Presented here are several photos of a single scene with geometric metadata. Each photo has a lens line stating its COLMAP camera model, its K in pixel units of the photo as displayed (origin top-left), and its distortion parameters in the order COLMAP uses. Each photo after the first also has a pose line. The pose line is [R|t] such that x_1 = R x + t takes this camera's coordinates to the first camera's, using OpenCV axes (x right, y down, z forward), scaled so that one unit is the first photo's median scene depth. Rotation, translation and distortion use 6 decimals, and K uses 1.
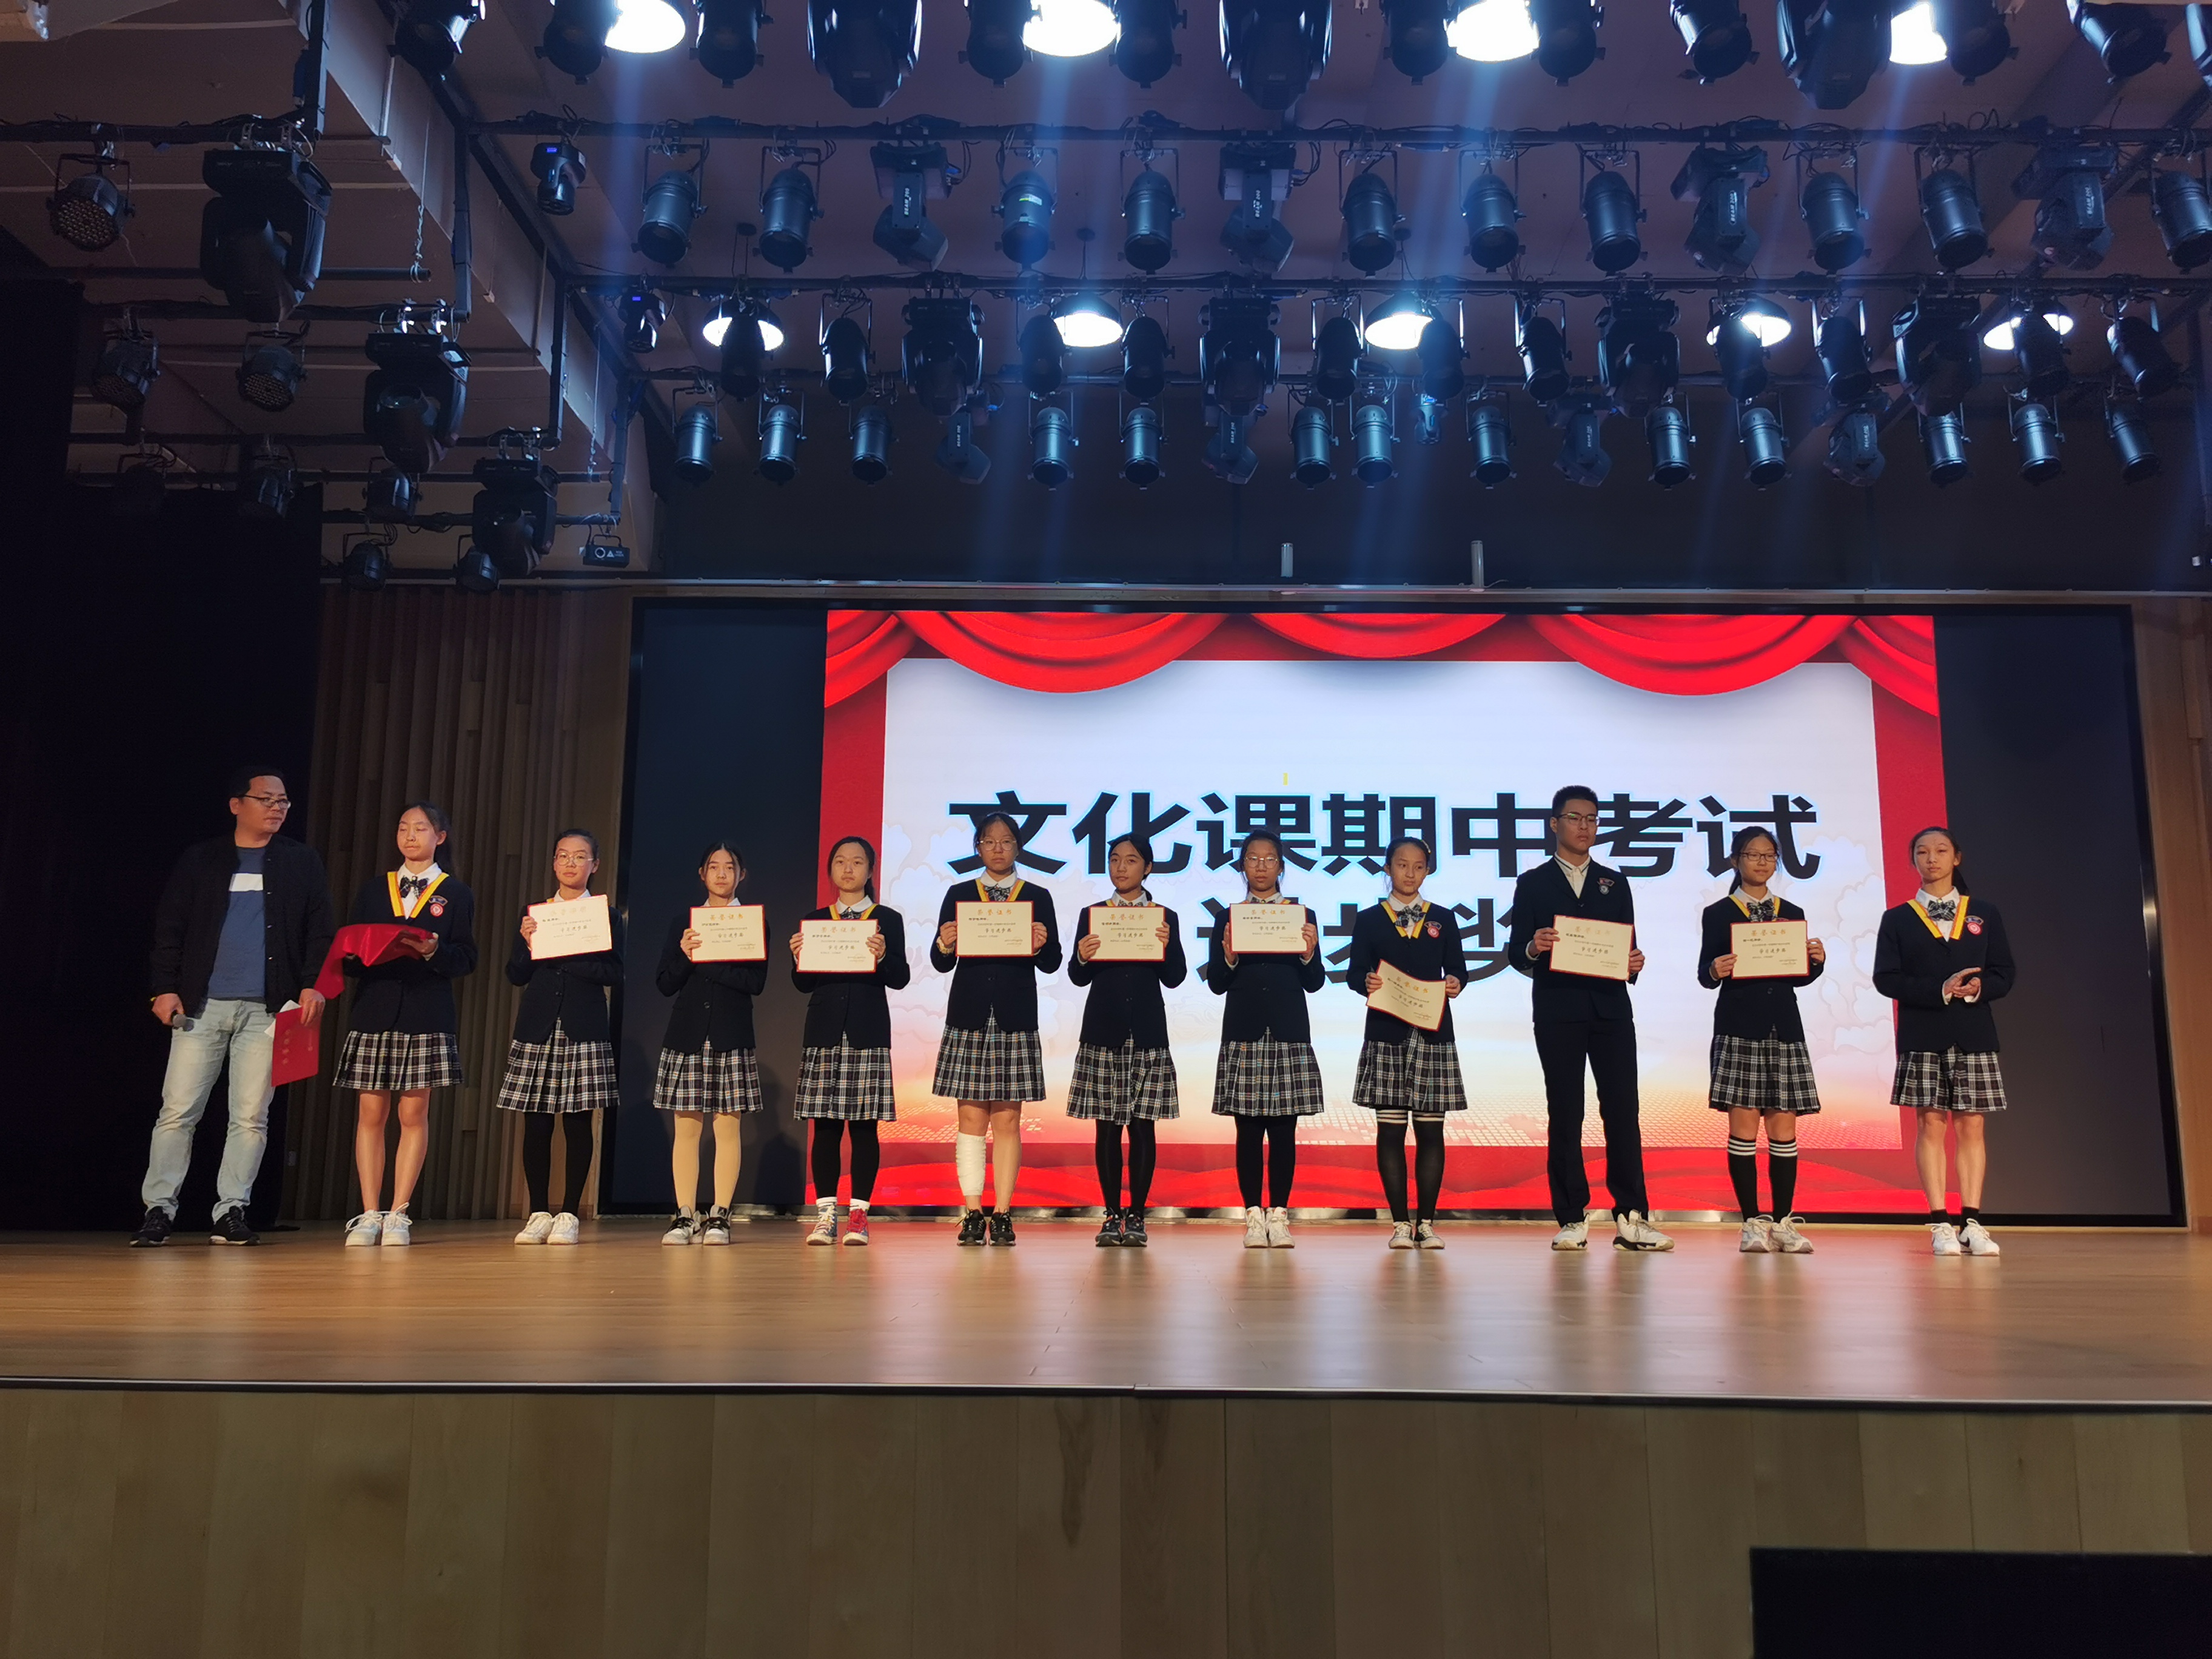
lens RADIAL K [[1922.4, 0, 1106.0], [0, 1922.4, 829.5], [0, 0, 1]] dist [0.026913, 0.010868]
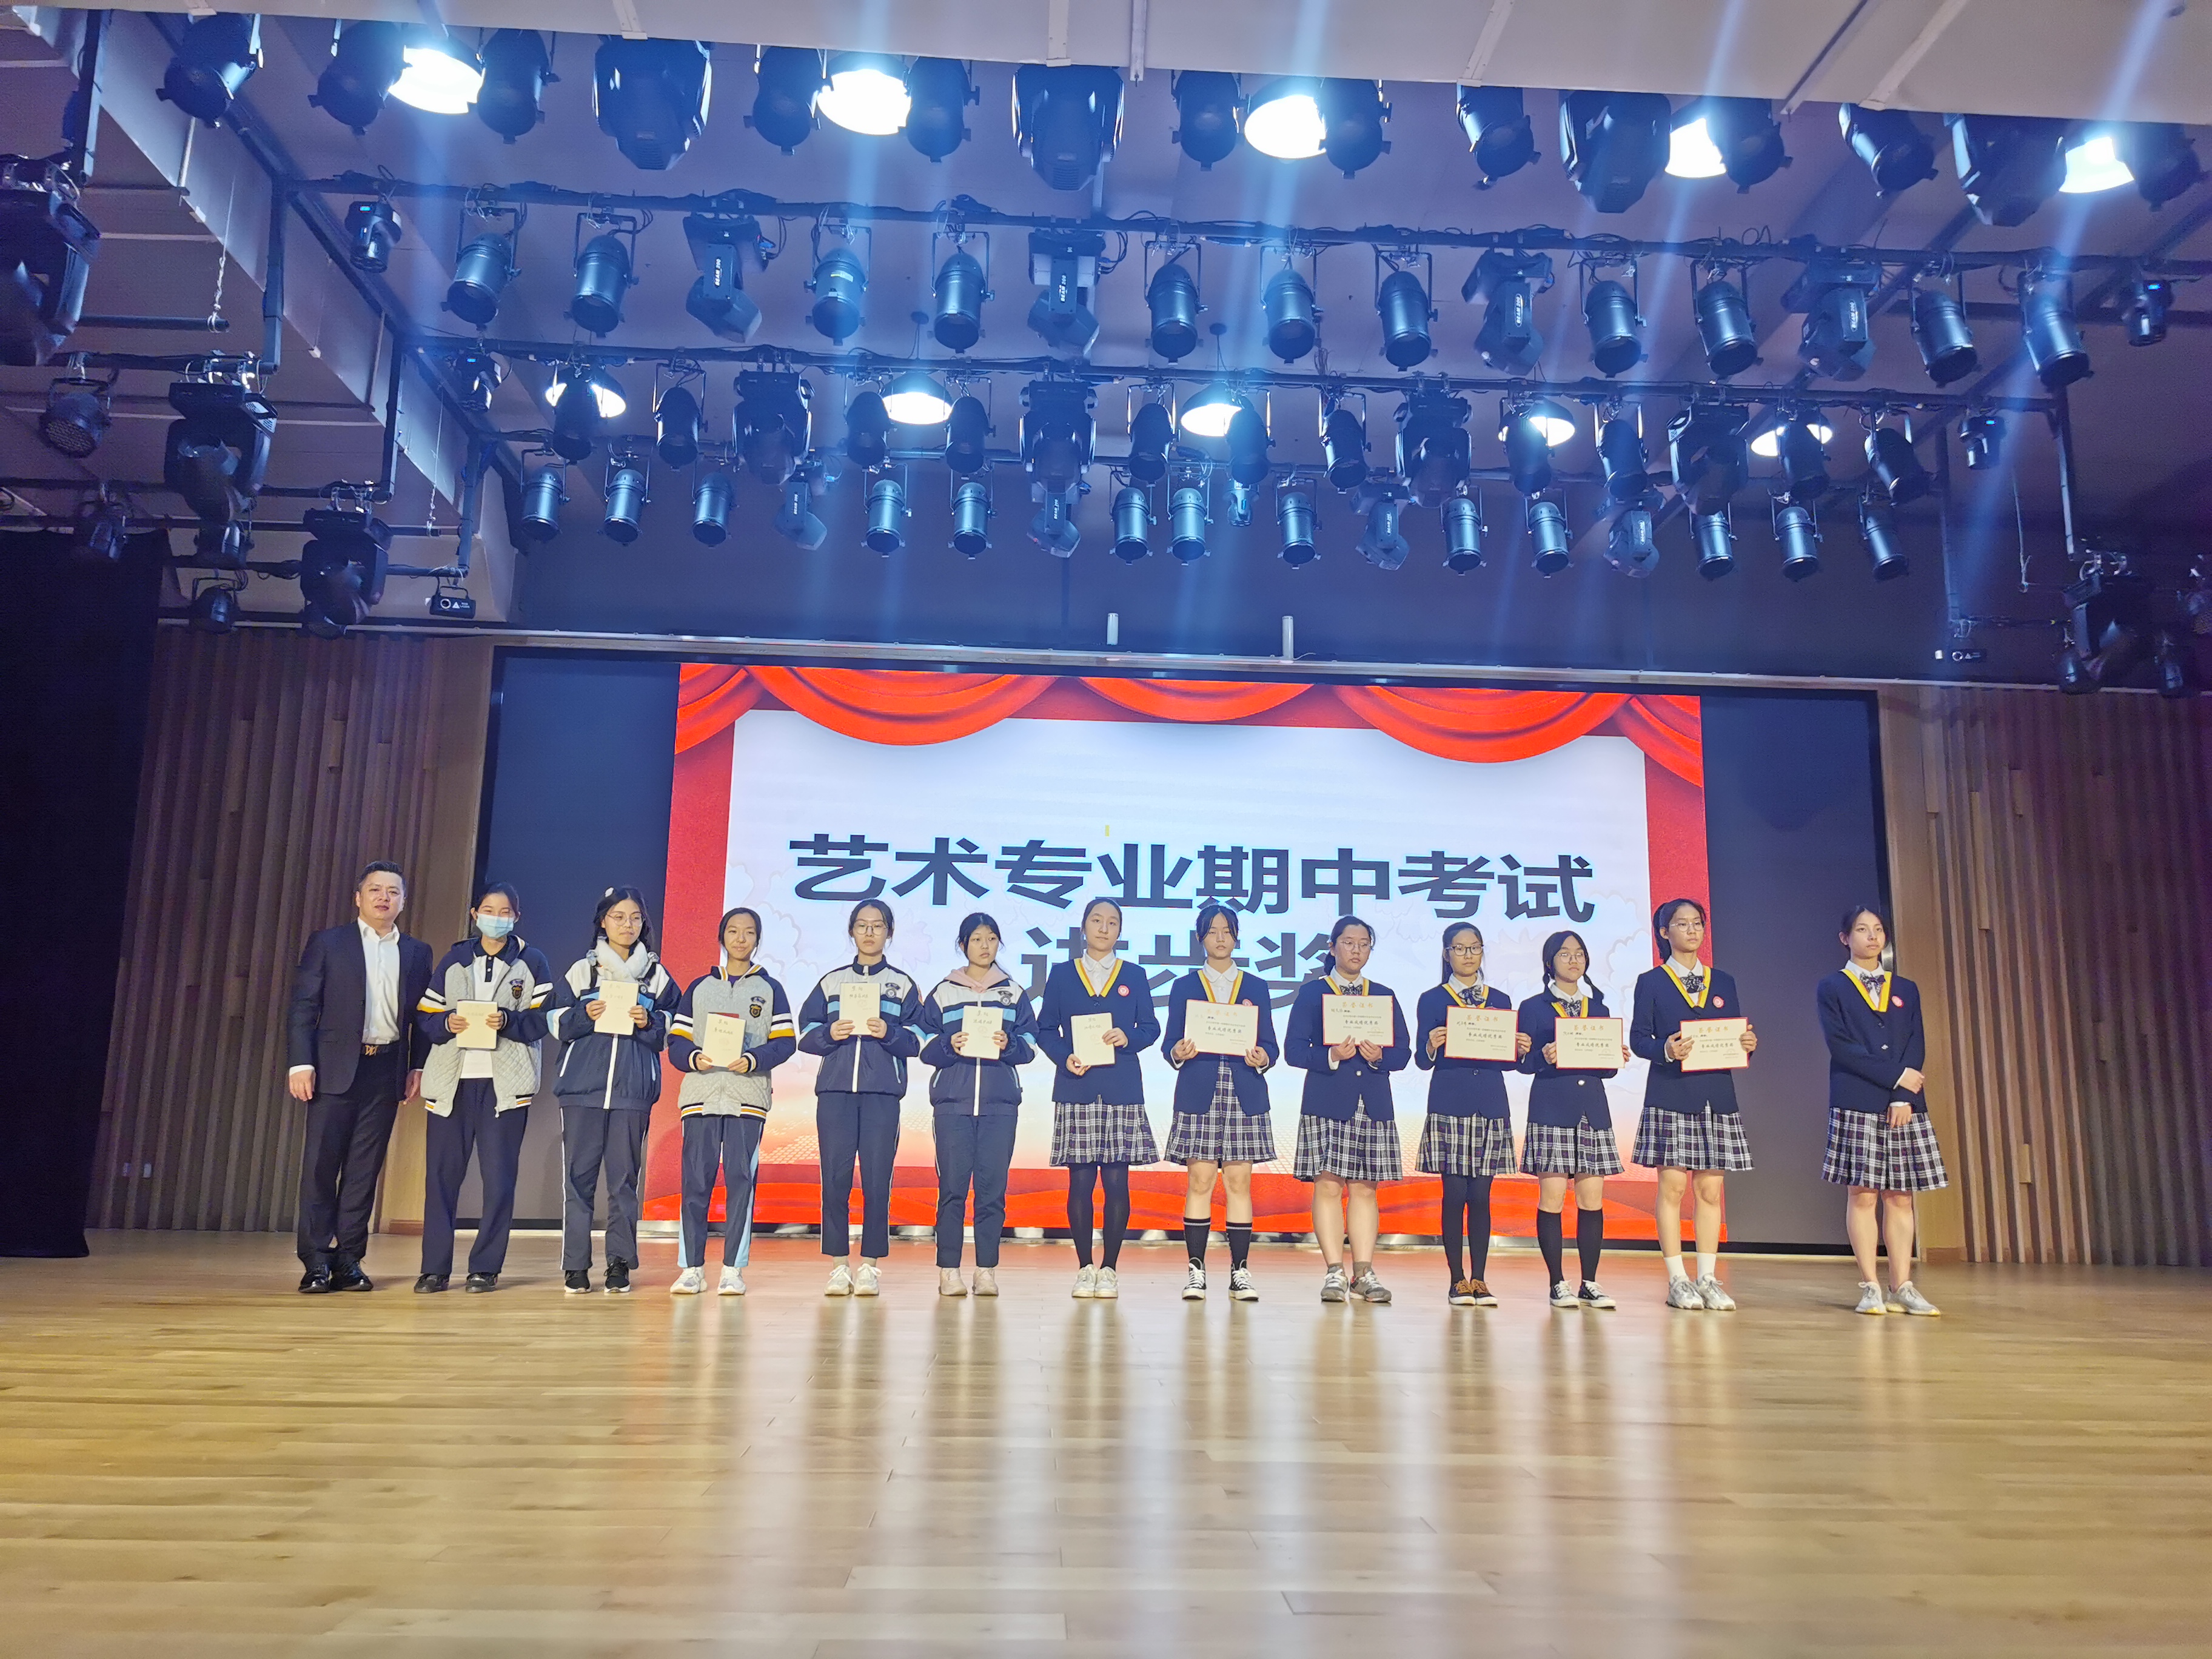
lens RADIAL K [[1520.7, 0, 1106.0], [0, 1520.7, 829.5], [0, 0, 1]] dist [0.037480, -0.023273]
pose [[0.999309, 0.025664, 0.026888, 0.072624], [-0.025776, 0.999660, 0.003825, -0.031285], [-0.026780, -0.004516, 0.999631, 0.147829]]
